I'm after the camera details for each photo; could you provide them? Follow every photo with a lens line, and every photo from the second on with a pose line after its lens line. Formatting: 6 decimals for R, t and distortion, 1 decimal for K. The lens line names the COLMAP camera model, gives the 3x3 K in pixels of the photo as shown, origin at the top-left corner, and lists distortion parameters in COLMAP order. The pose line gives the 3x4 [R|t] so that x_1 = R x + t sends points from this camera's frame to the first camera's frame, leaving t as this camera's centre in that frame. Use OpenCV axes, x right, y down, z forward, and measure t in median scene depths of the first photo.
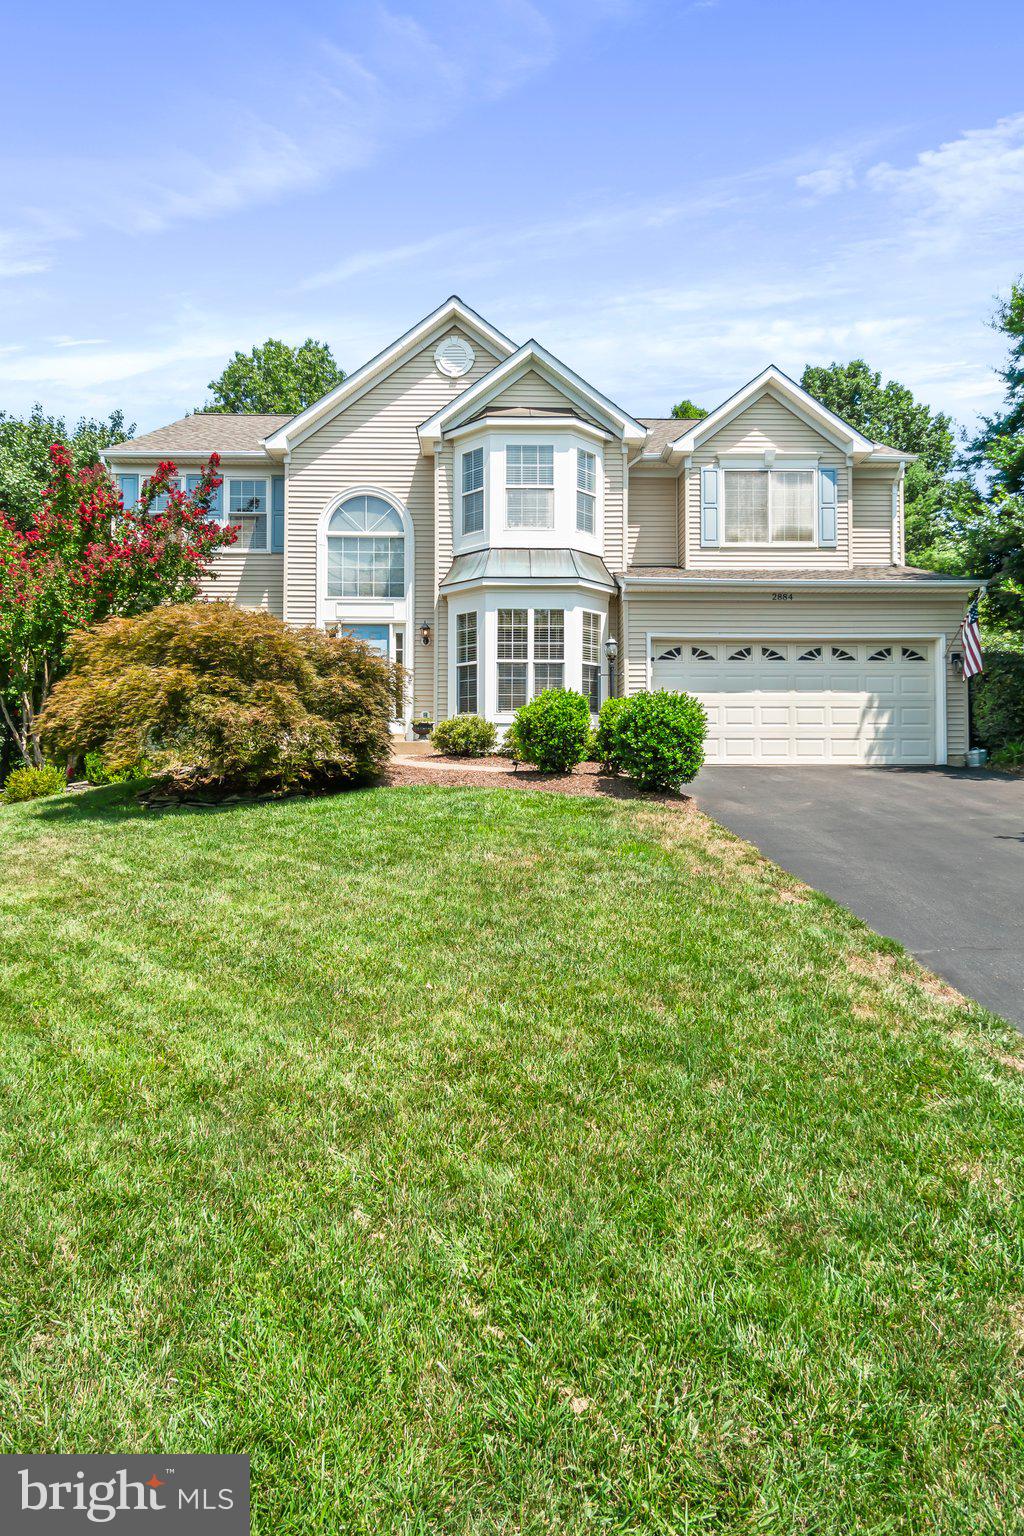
lens RADIAL K [[857.9, 0, 508.5], [0, 857.9, 746.2], [0, 0, 1]] dist [0.008004, -0.001455]
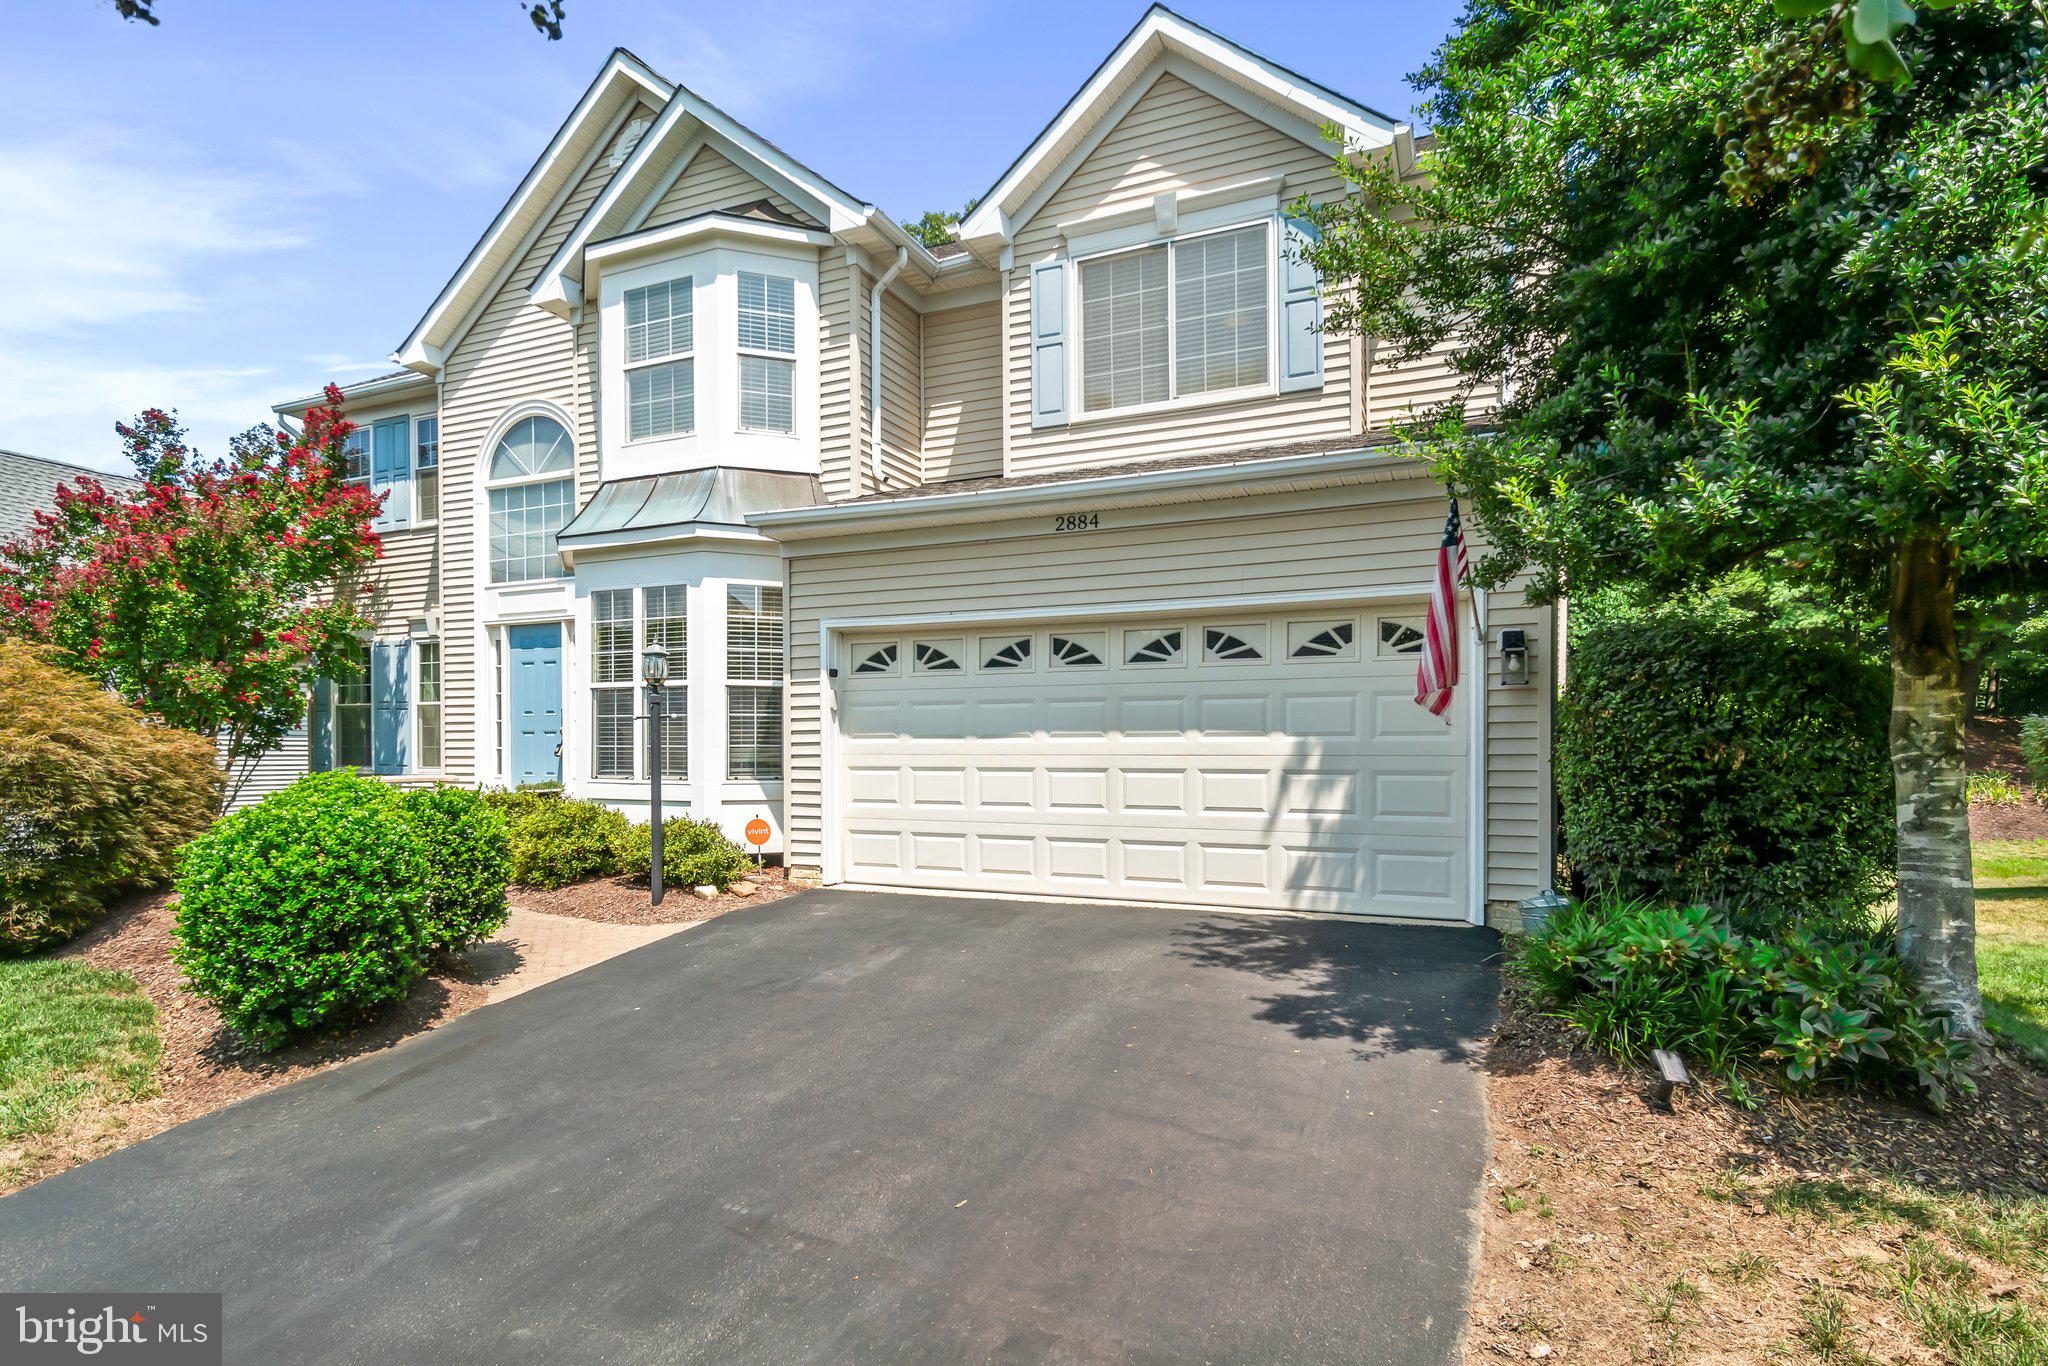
lens RADIAL K [[1069.9, 0, 1026.2], [0, 1069.9, 756.6], [0, 0, 1]] dist [0.001136, -0.000189]
pose [[0.899842, 0.001939, -0.436211, 0.569509], [0.010984, 0.999572, 0.027103, -0.072718], [0.436077, -0.029180, 0.899436, 0.521376]]
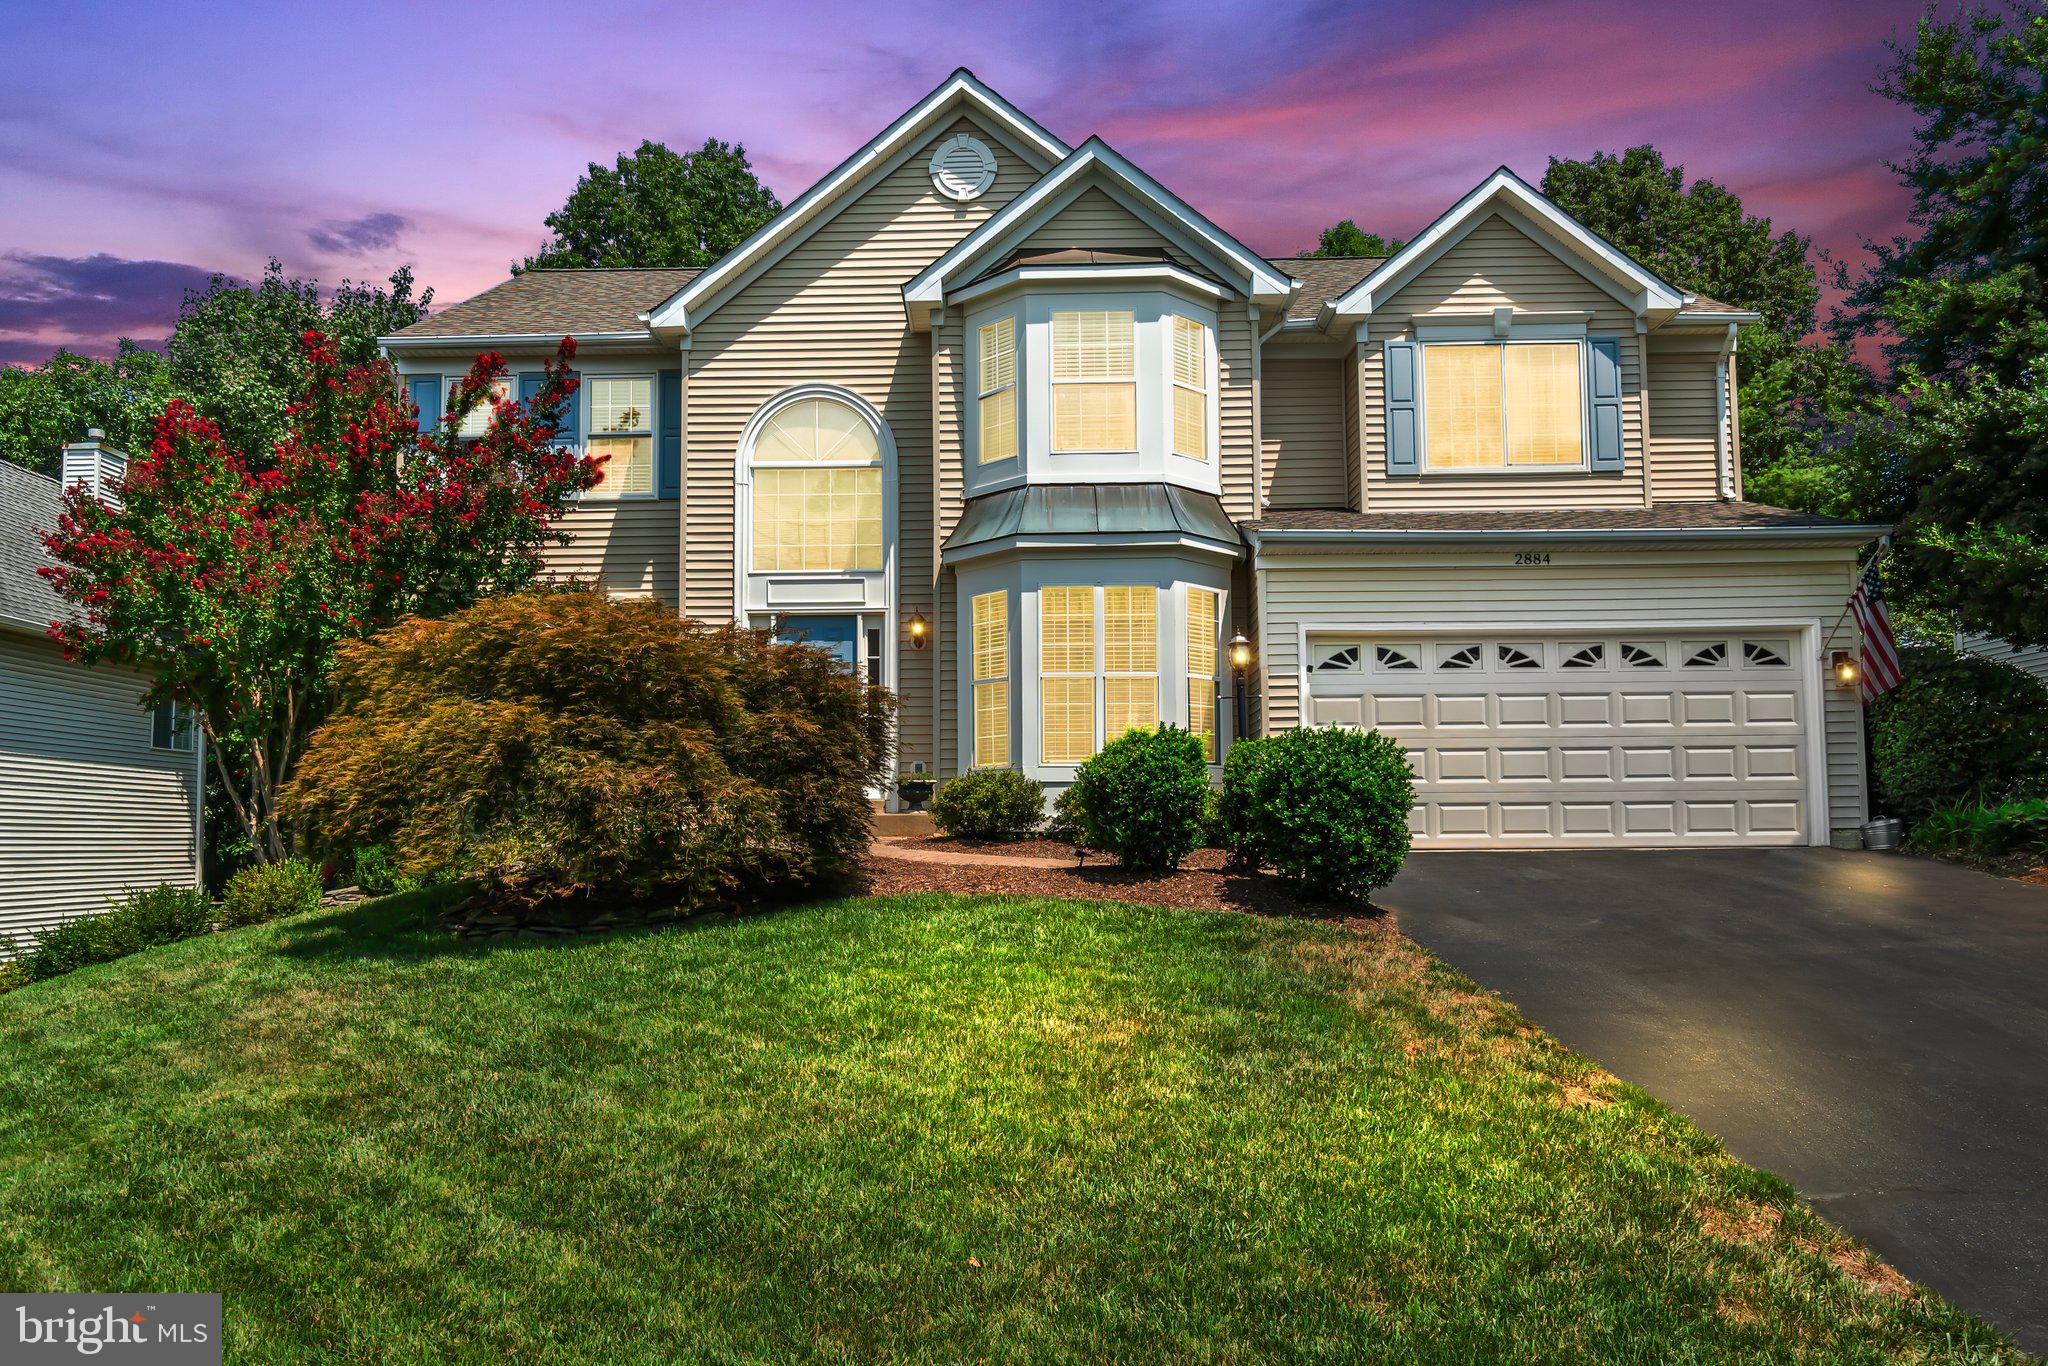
lens RADIAL K [[1471.5, 0, 988.1], [0, 1471.5, 755.7], [0, 0, 1]] dist [-0.009730, 0.010611]
pose [[0.999059, -0.012000, -0.041670, -0.009488], [0.010390, 0.999199, -0.038639, -0.006639], [0.042101, 0.038169, 0.998384, -0.002931]]
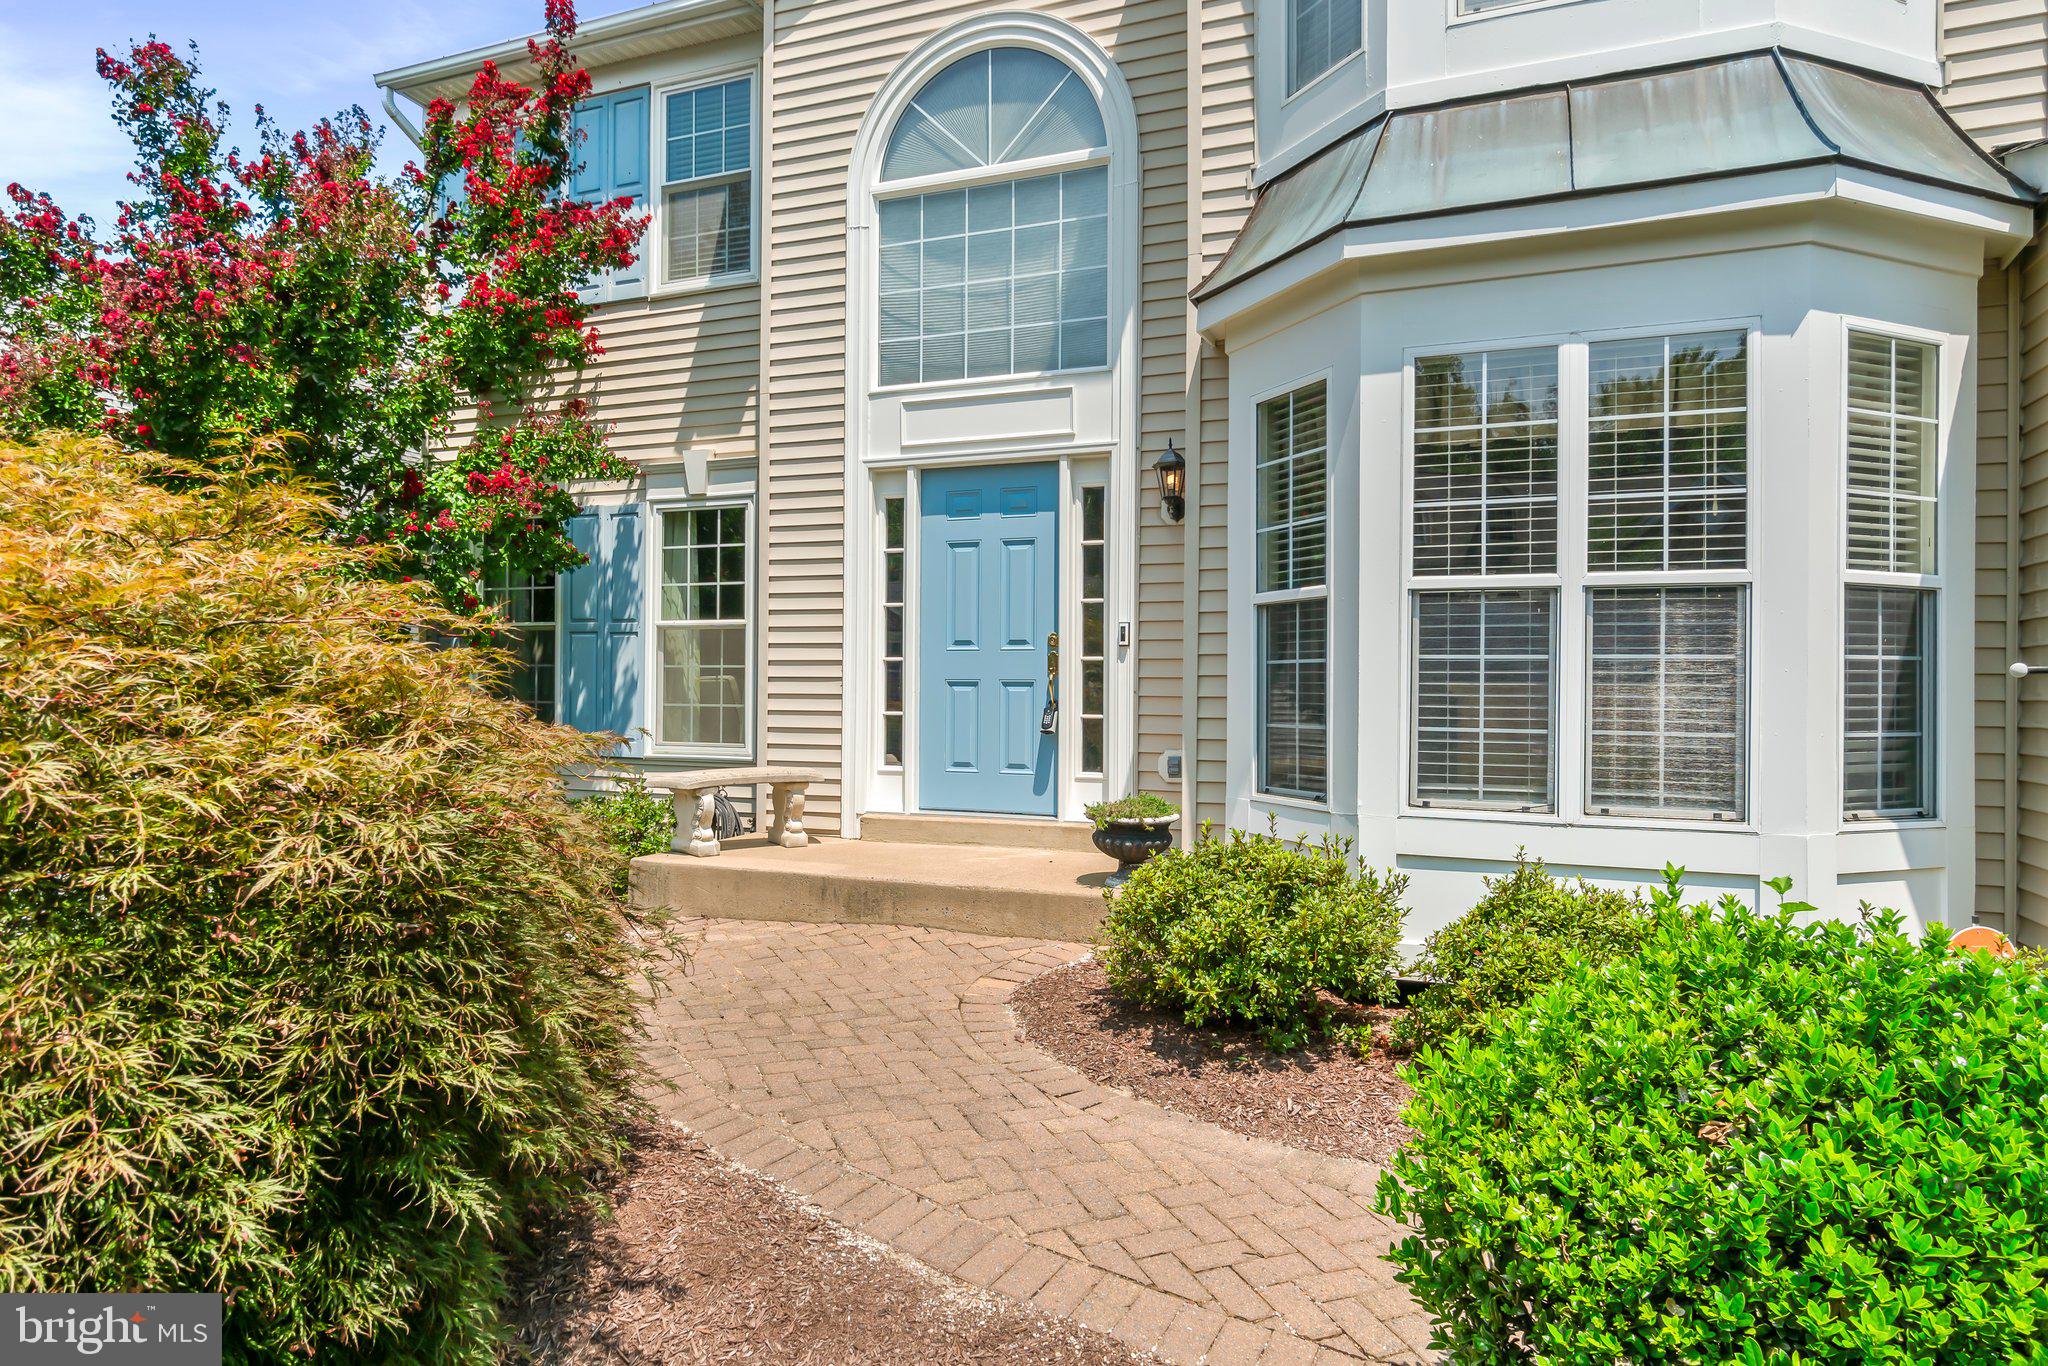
lens RADIAL K [[1232.7, 0, 1013.8], [0, 1232.7, 670.3], [0, 0, 1]] dist [-0.001932, 0.019945]
pose [[0.917398, 0.000435, -0.397971, 0.021460], [0.003690, 0.999947, 0.009599, -0.083707], [0.397954, -0.010274, 0.917348, 0.685057]]
